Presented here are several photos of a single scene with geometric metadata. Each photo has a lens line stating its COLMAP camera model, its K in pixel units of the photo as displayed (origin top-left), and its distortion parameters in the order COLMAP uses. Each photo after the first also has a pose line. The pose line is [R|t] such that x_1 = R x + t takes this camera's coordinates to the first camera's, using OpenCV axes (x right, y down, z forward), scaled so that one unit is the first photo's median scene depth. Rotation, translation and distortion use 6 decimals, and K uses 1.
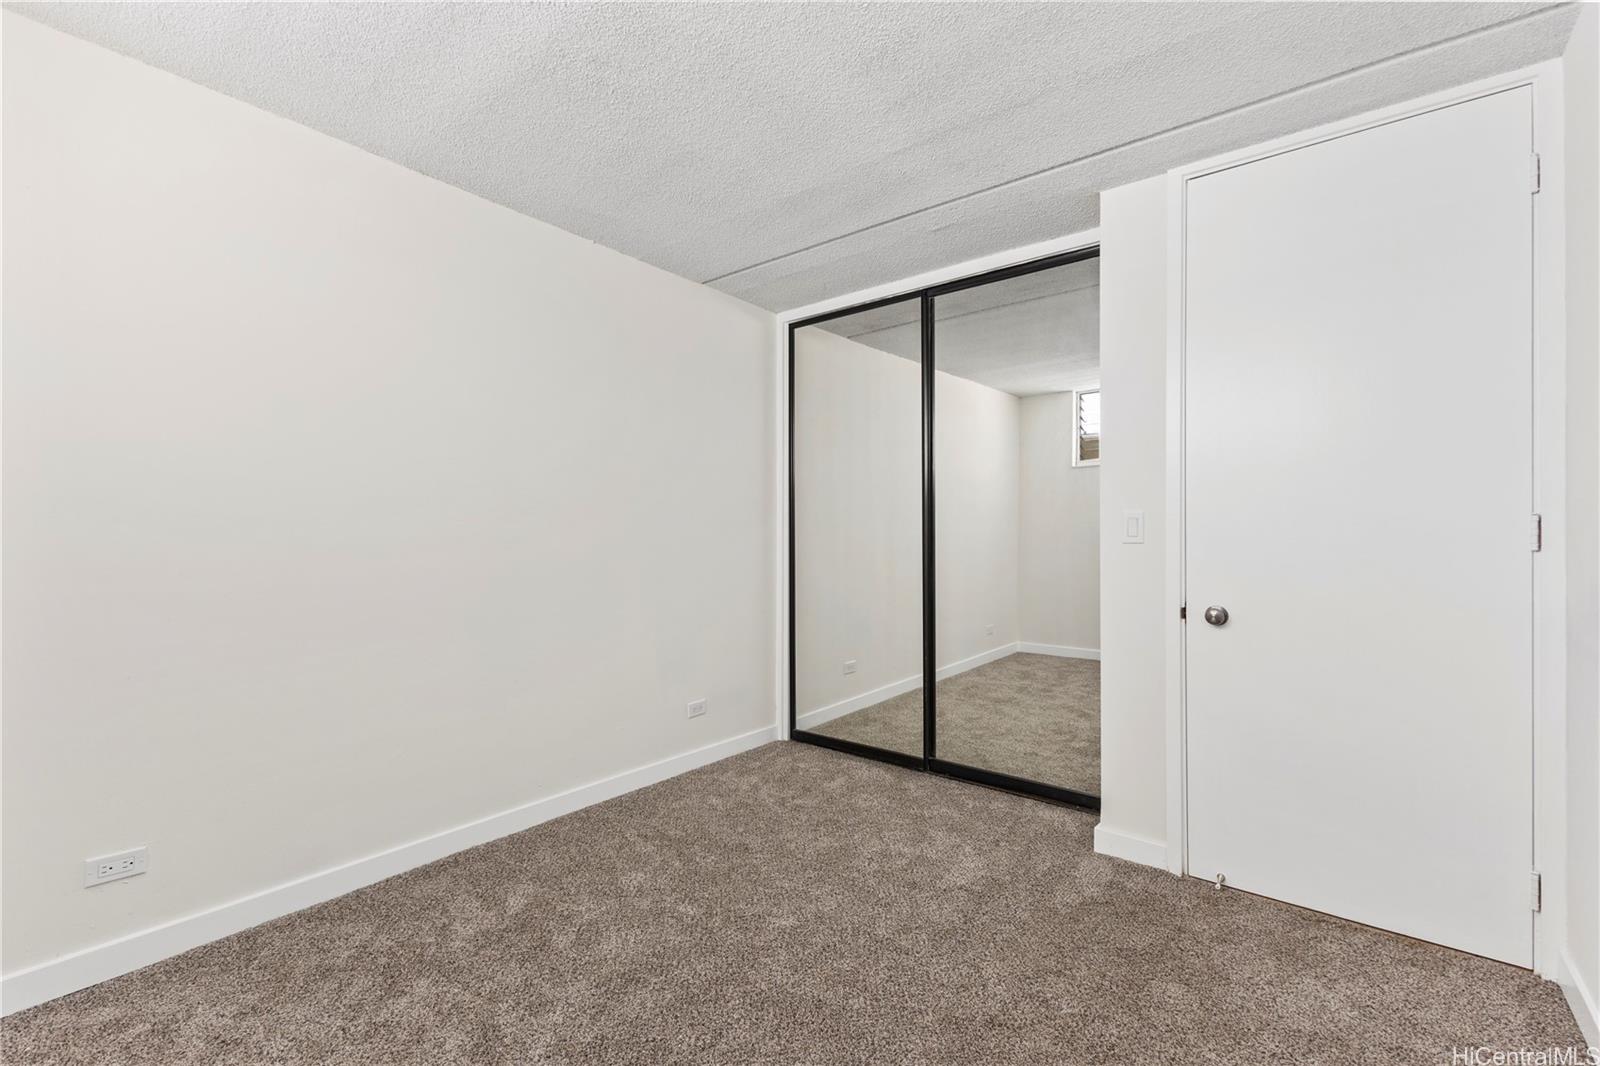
lens RADIAL K [[687.1, 0, 795.9], [0, 687.1, 536.0], [0, 0, 1]] dist [0.003757, 0.000557]
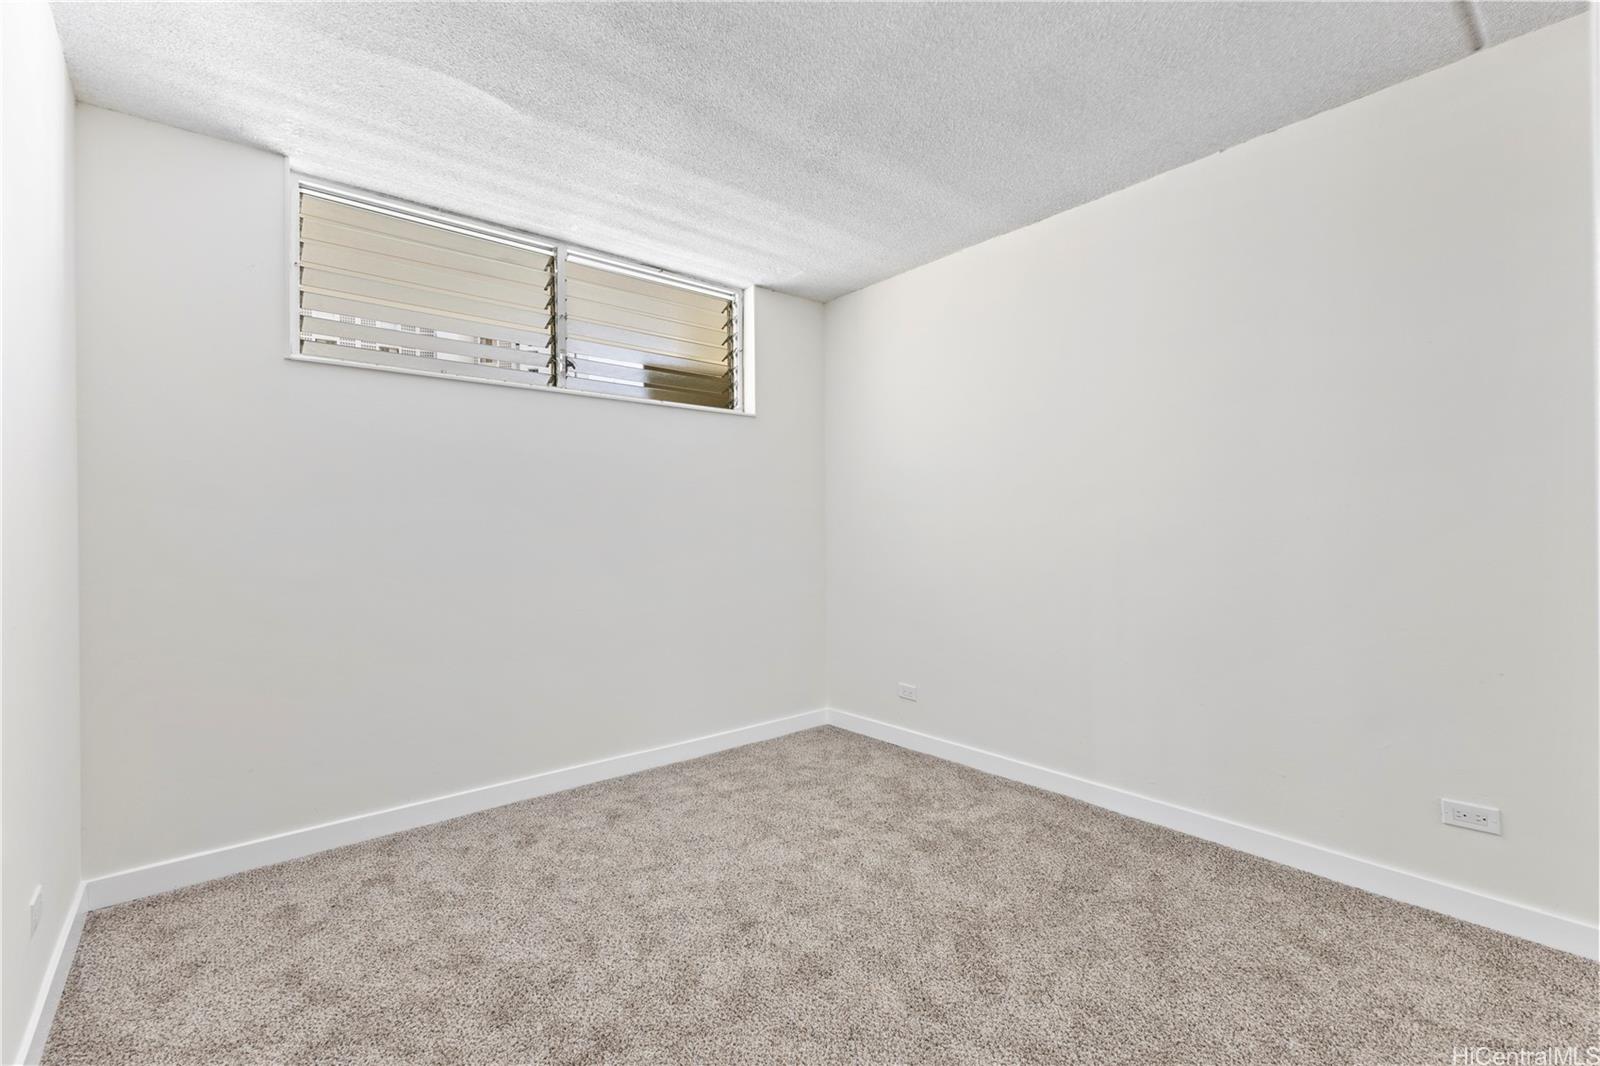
lens RADIAL K [[687.1, 0, 795.4], [0, 687.1, 531.2], [0, 0, 1]] dist [0.003757, 0.000557]
pose [[-0.192069, 0.005649, -0.981365, 0.703892], [0.011327, 0.999930, 0.003539, 0.012441], [0.981316, -0.010436, -0.192119, 0.775302]]
